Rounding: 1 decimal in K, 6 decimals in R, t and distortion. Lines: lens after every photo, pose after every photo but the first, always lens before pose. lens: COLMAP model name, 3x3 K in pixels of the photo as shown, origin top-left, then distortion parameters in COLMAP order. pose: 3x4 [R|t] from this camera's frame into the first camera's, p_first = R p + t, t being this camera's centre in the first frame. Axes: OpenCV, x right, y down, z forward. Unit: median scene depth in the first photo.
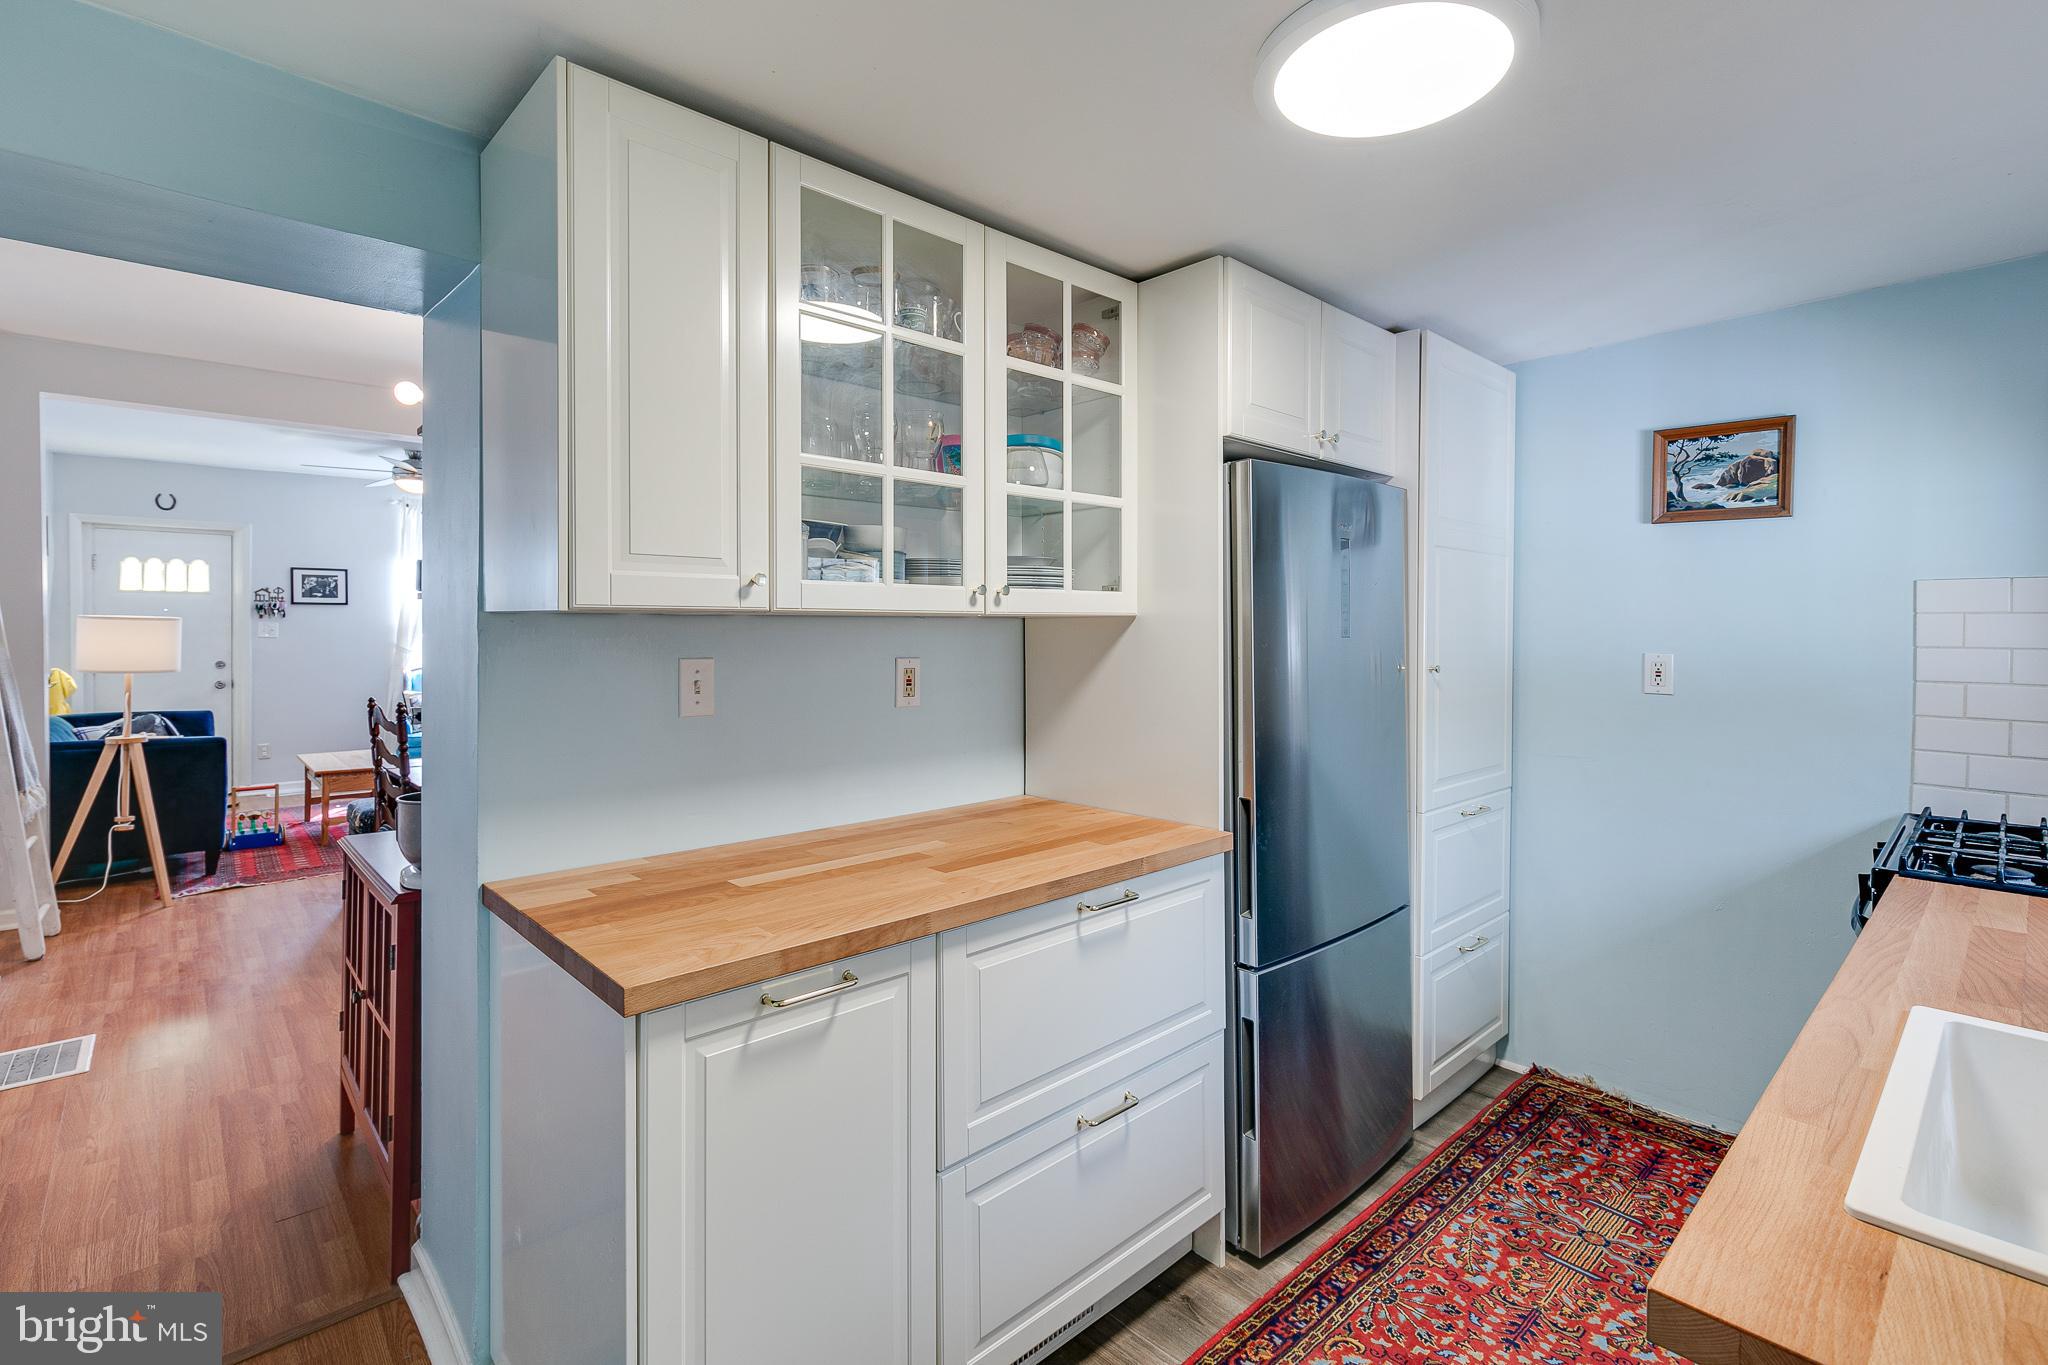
lens RADIAL K [[935.5, 0, 1033.8], [0, 935.5, 644.5], [0, 0, 1]] dist [0.004023, -0.001850]
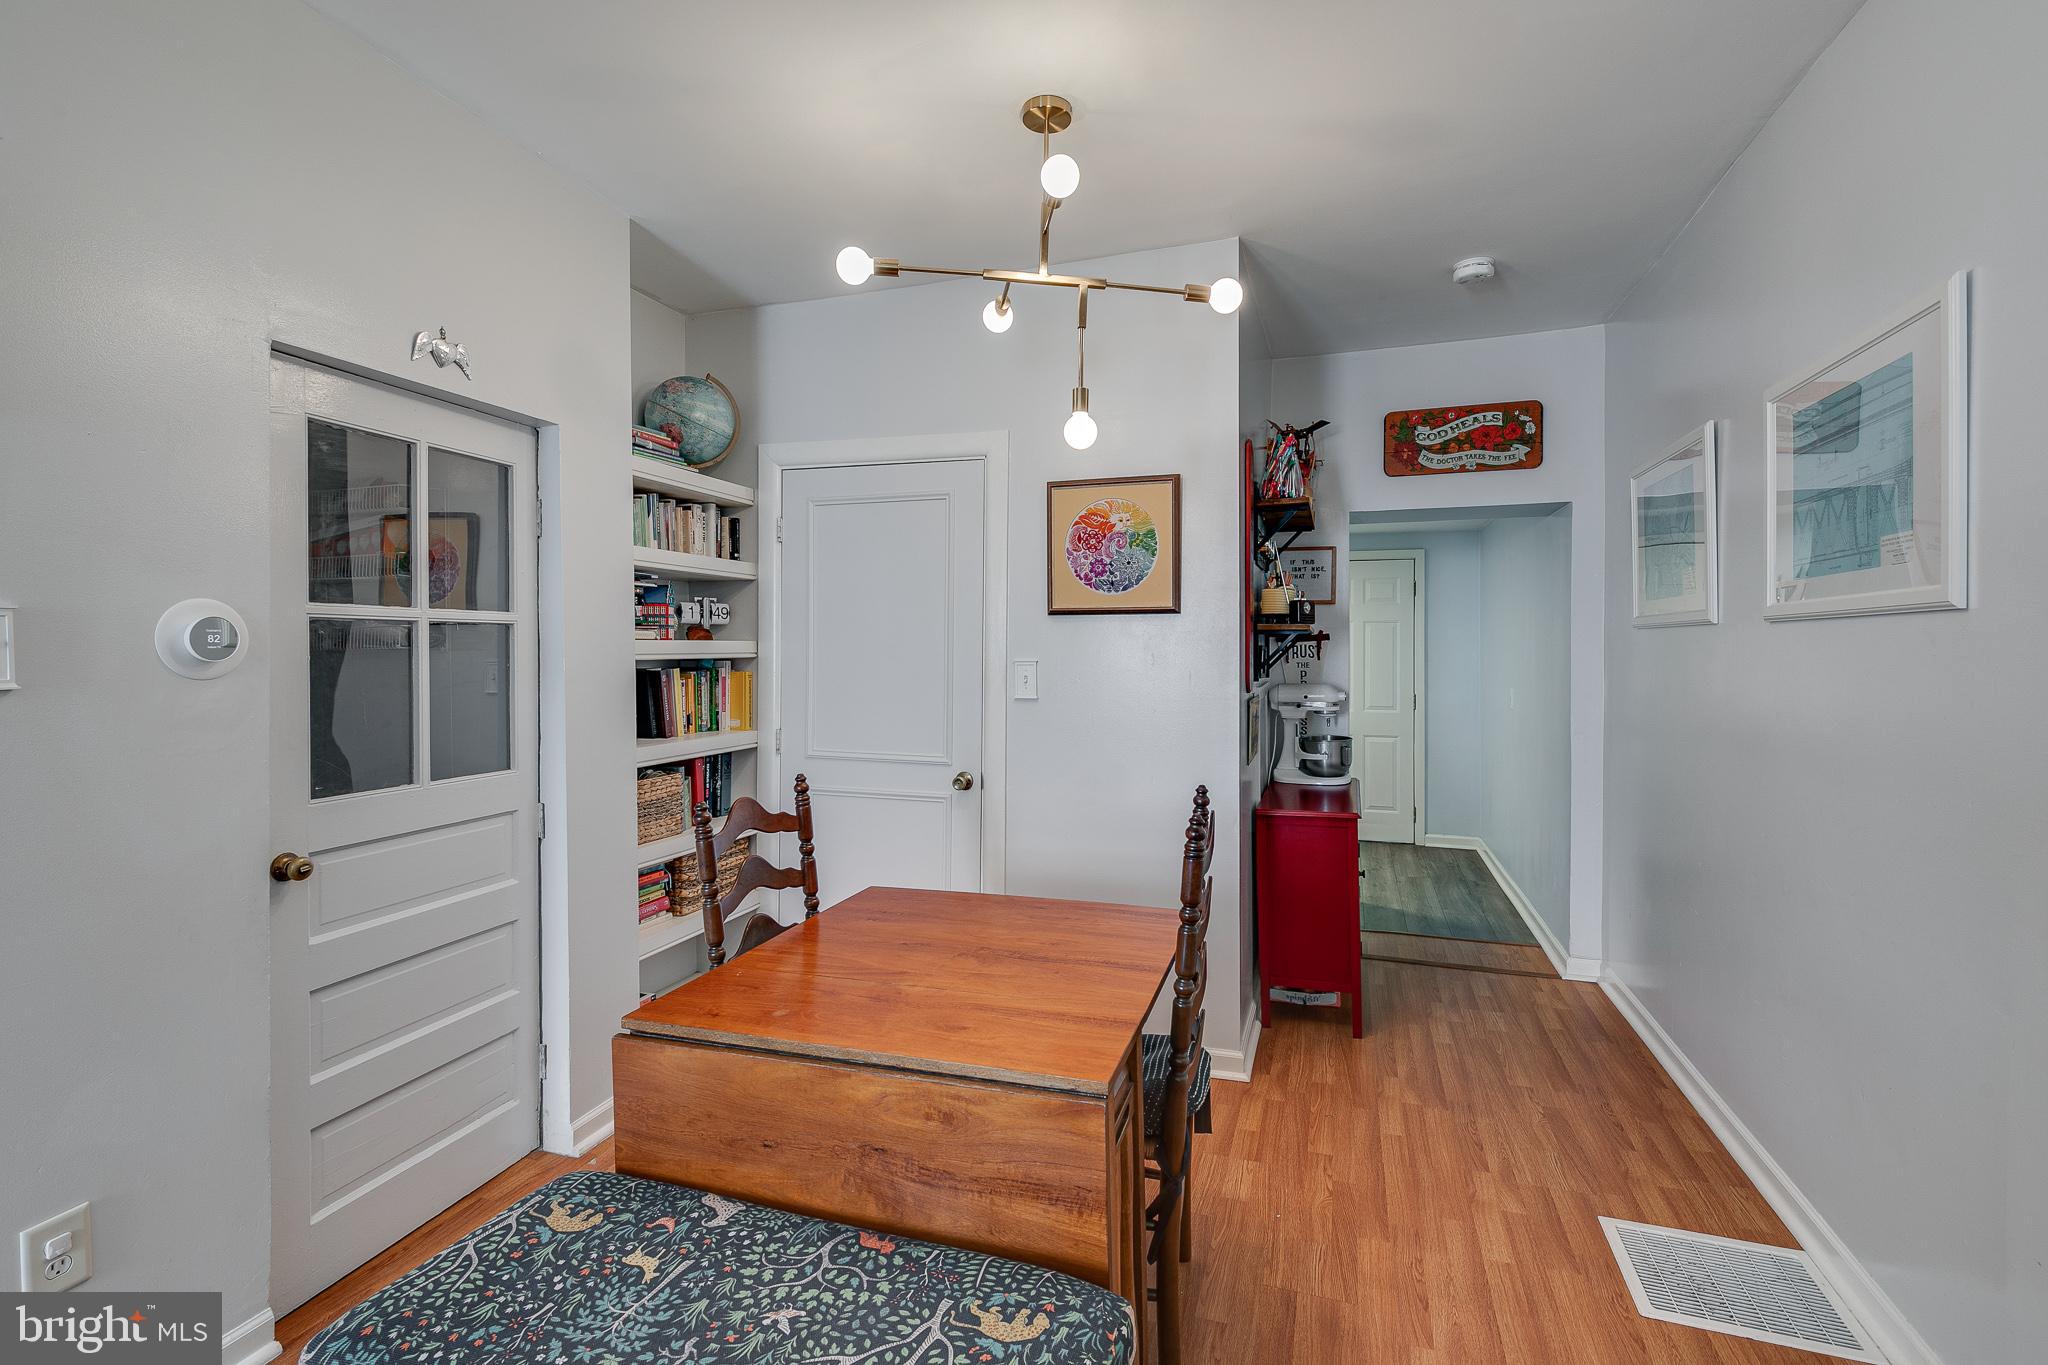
lens RADIAL K [[932.3, 0, 1027.6], [0, 932.3, 653.9], [0, 0, 1]] dist [0.009376, -0.000399]
pose [[-0.475129, -0.008949, 0.879871, -0.576050], [0.009283, 0.999842, 0.015182, -0.013493], [-0.879867, 0.015382, -0.474971, 0.700512]]
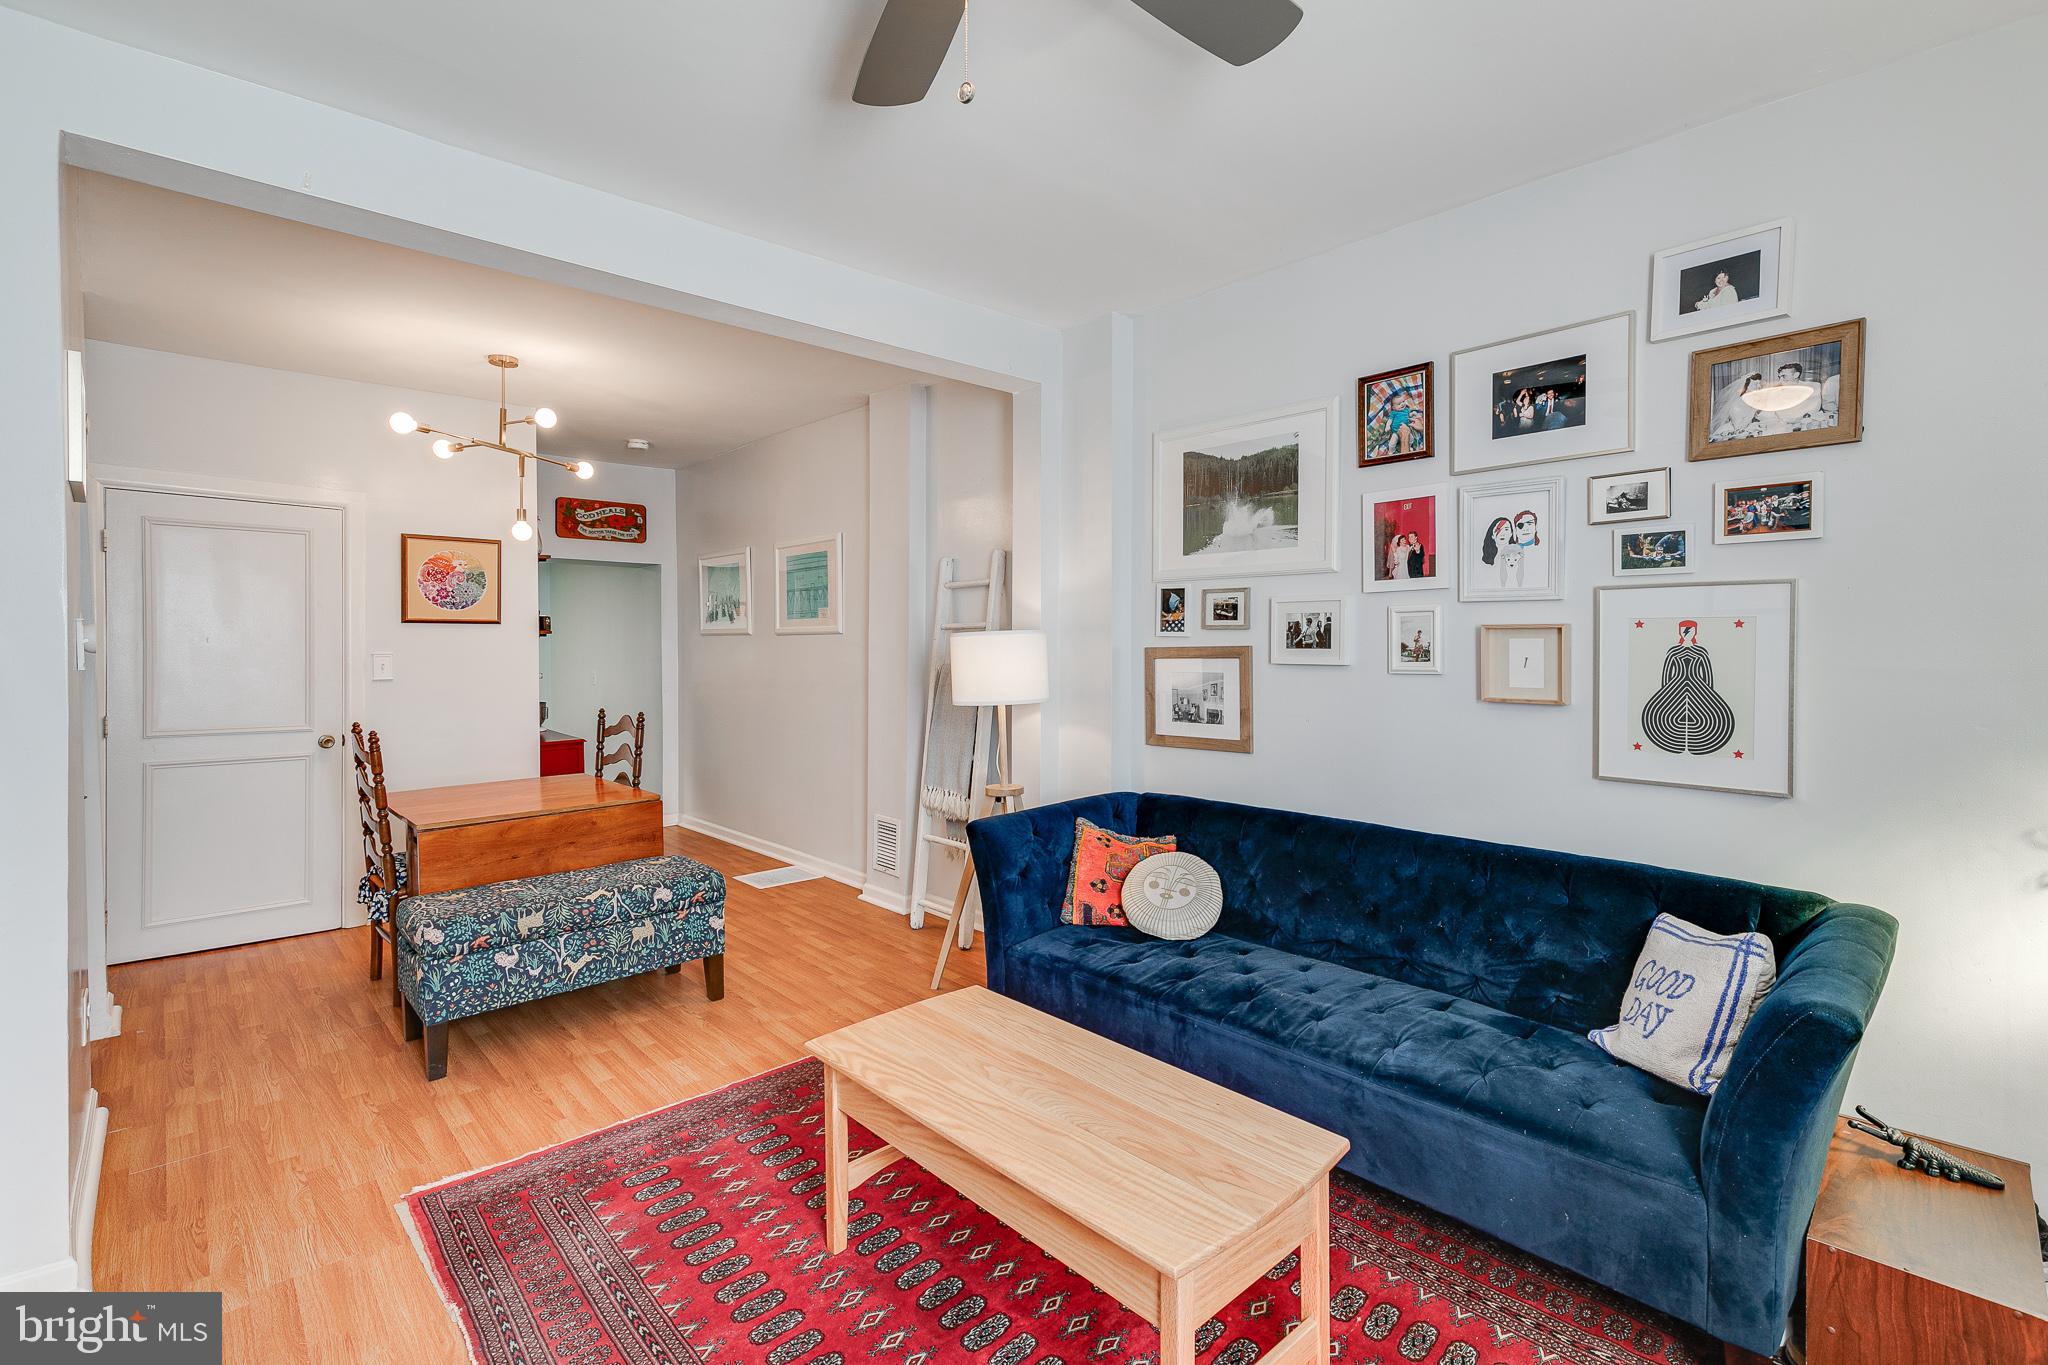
lens RADIAL K [[929.2, 0, 1025.4], [0, 929.2, 663.0], [0, 0, 1]] dist [0.013784, -0.006411]
pose [[-0.999994, -0.003378, 0.000927, -0.631222], [-0.003346, 0.999478, 0.032149, -0.019174], [-0.001035, 0.032145, -0.999483, 1.132085]]
